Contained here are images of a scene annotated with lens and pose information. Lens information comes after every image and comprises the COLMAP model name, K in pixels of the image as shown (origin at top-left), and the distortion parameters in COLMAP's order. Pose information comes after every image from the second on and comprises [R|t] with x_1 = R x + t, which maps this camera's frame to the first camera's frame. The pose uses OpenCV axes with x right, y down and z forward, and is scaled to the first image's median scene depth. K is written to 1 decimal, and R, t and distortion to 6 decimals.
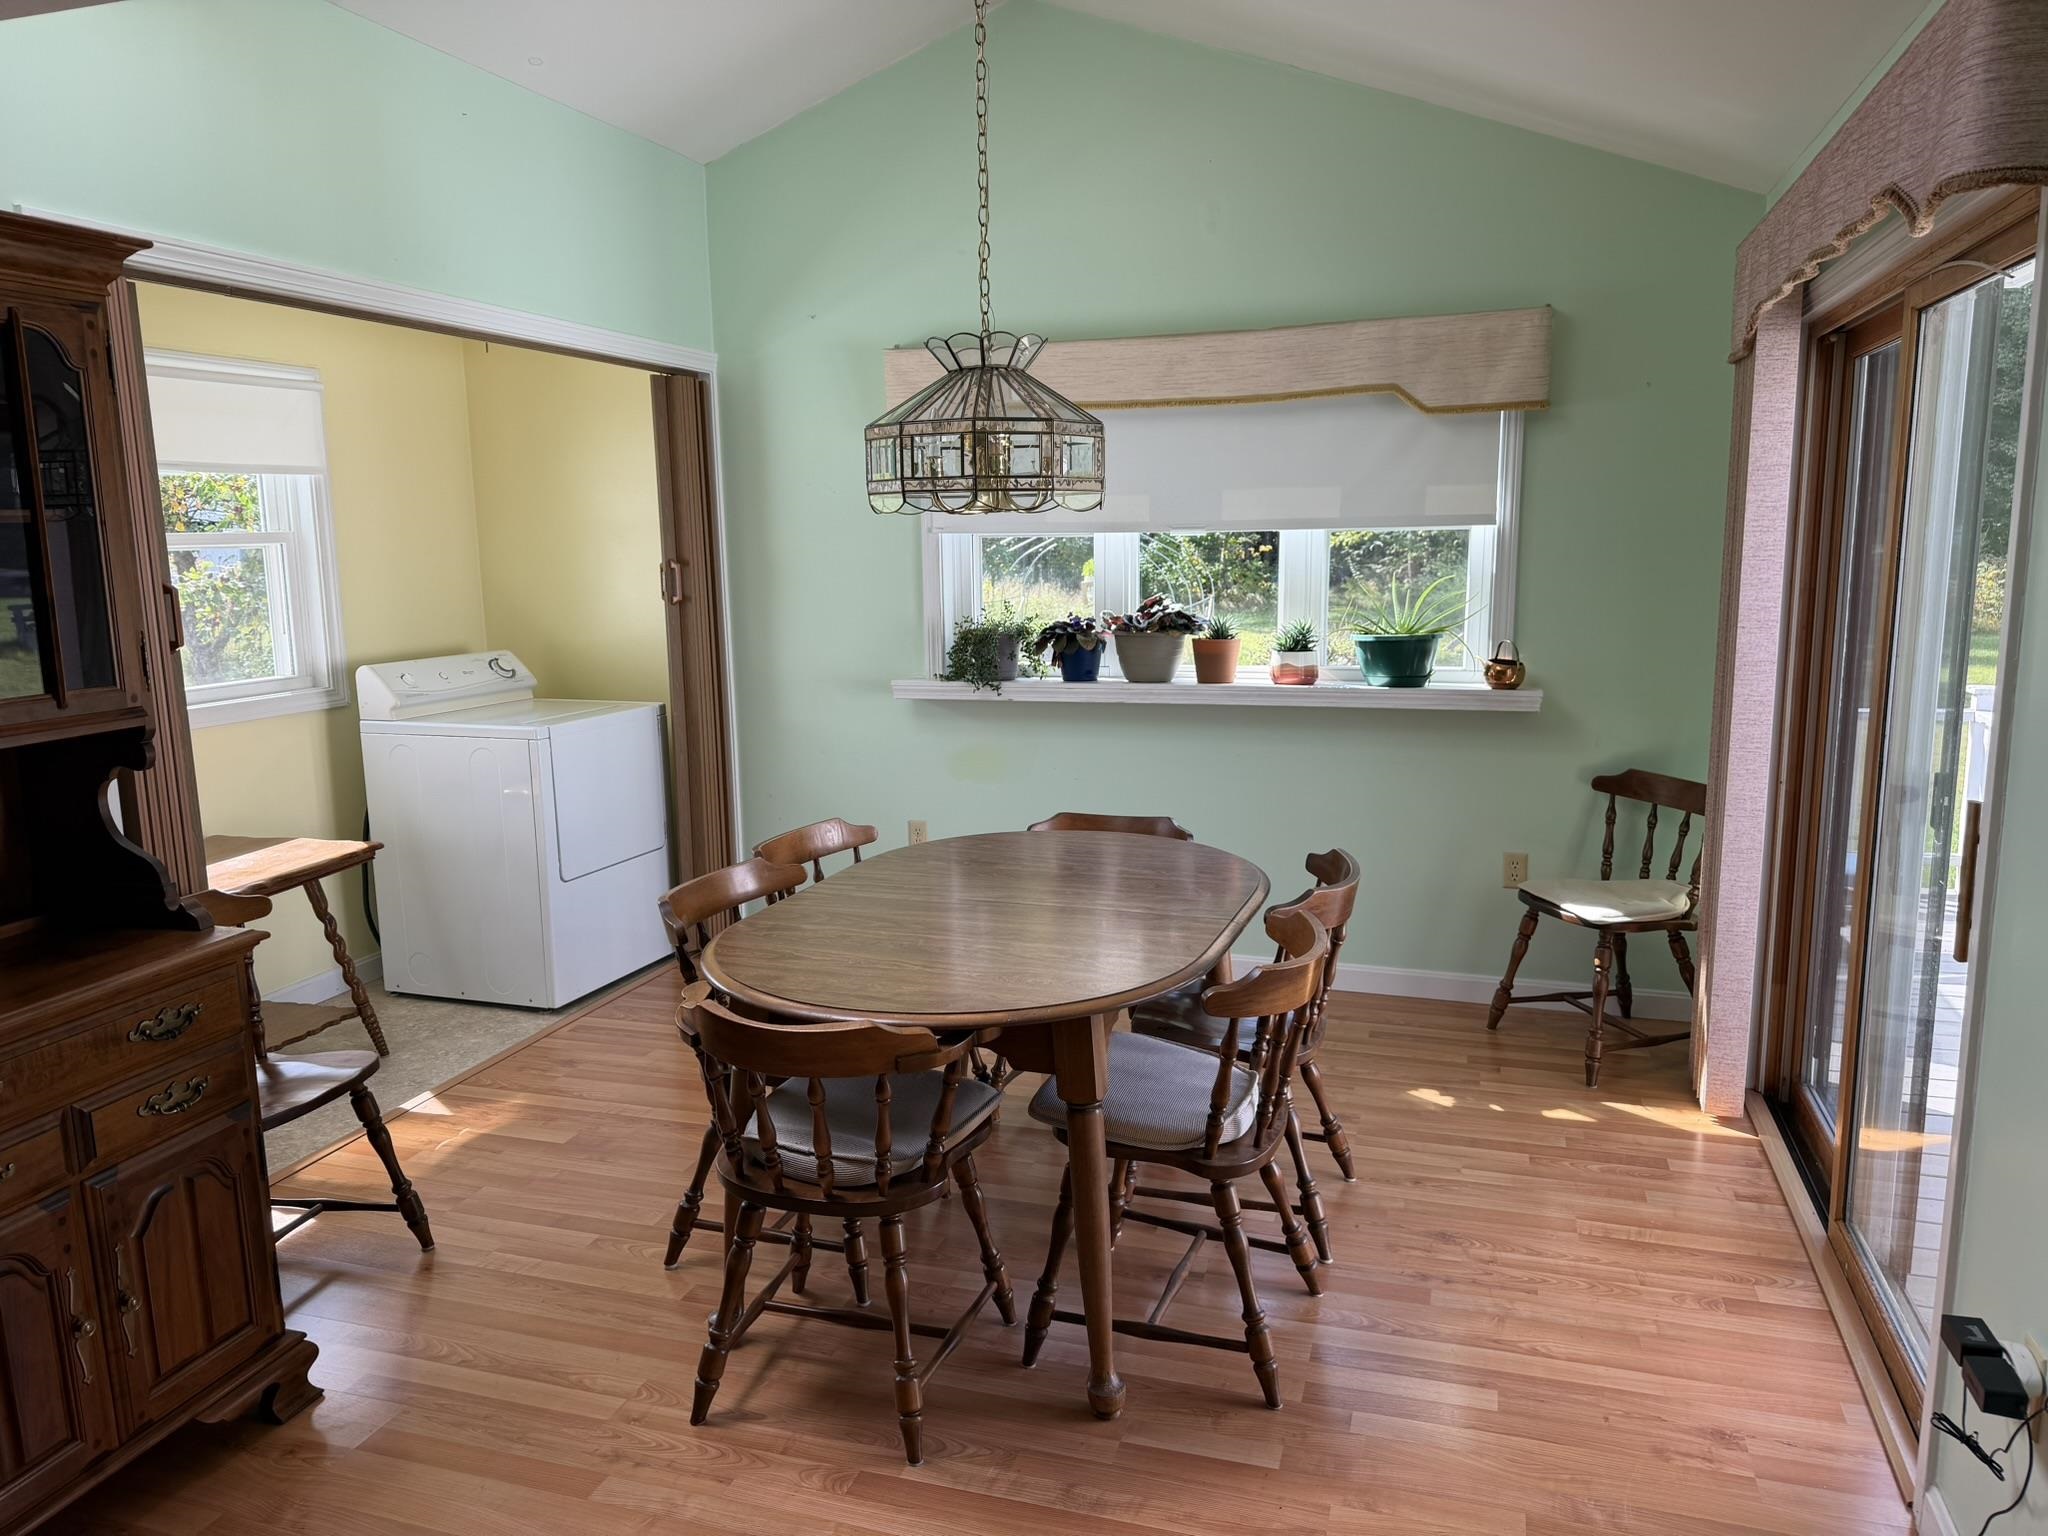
lens RADIAL K [[1438.2, 0, 1024.8], [0, 1438.2, 774.0], [0, 0, 1]] dist [-0.001233, -0.007373]
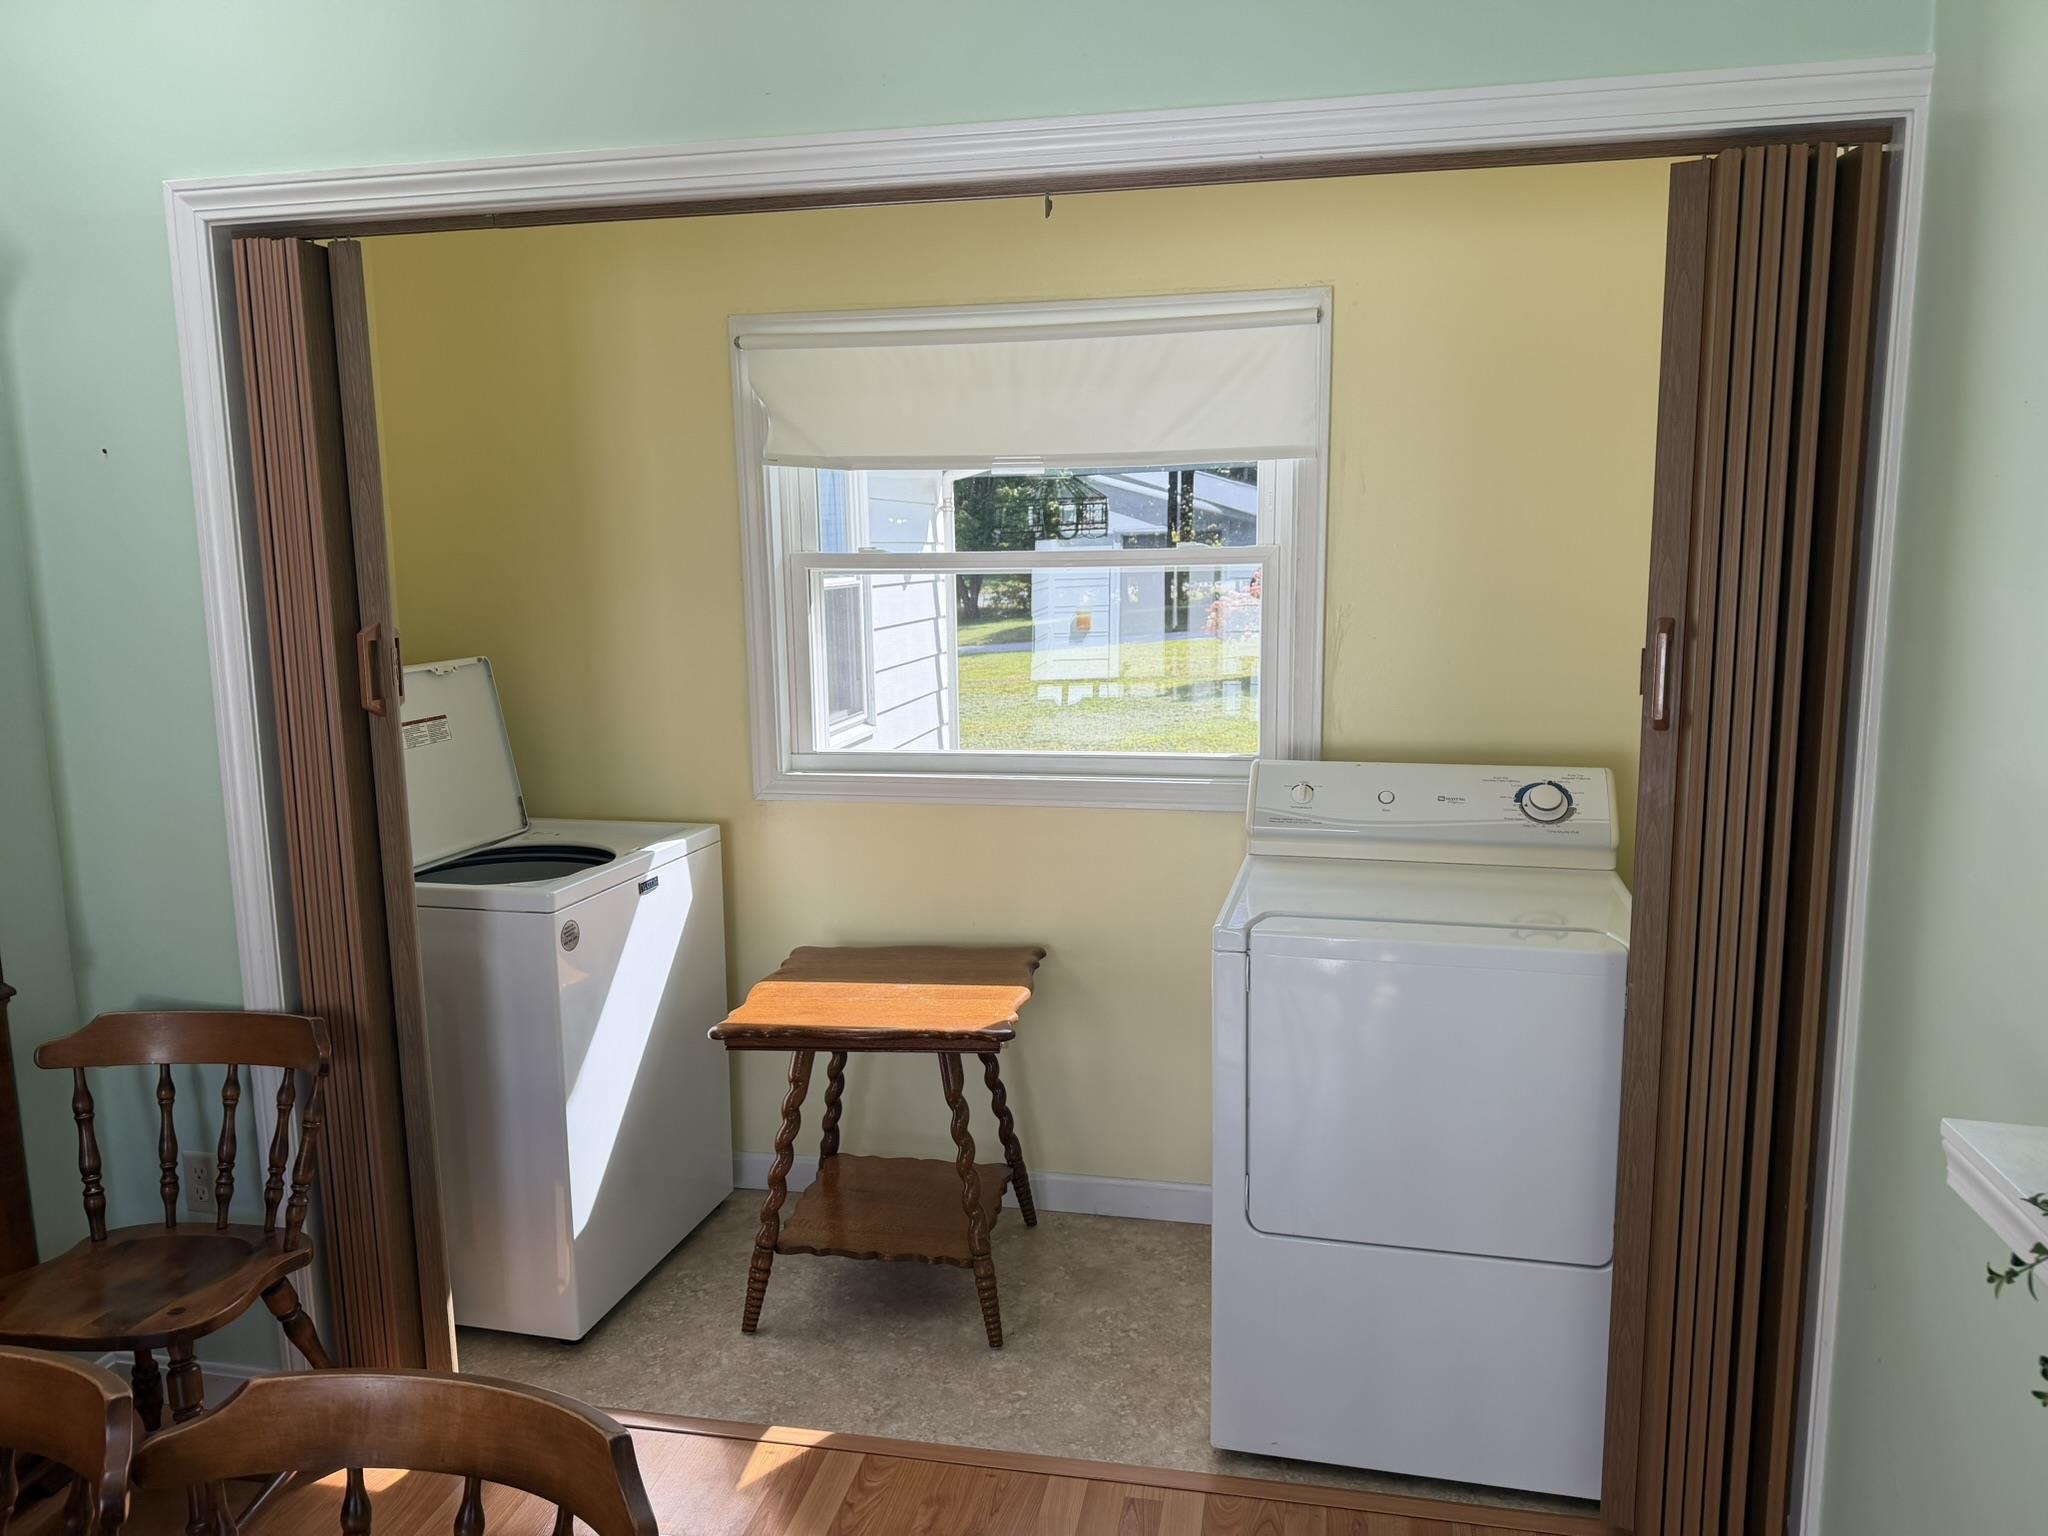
lens RADIAL K [[1438.2, 0, 1030.2], [0, 1438.2, 771.3], [0, 0, 1]] dist [-0.001233, -0.007373]
pose [[0.113162, 0.166225, -0.979573, 0.141818], [-0.160587, 0.976003, 0.147068, -0.145399], [0.980513, 0.140664, 0.137140, 0.805415]]
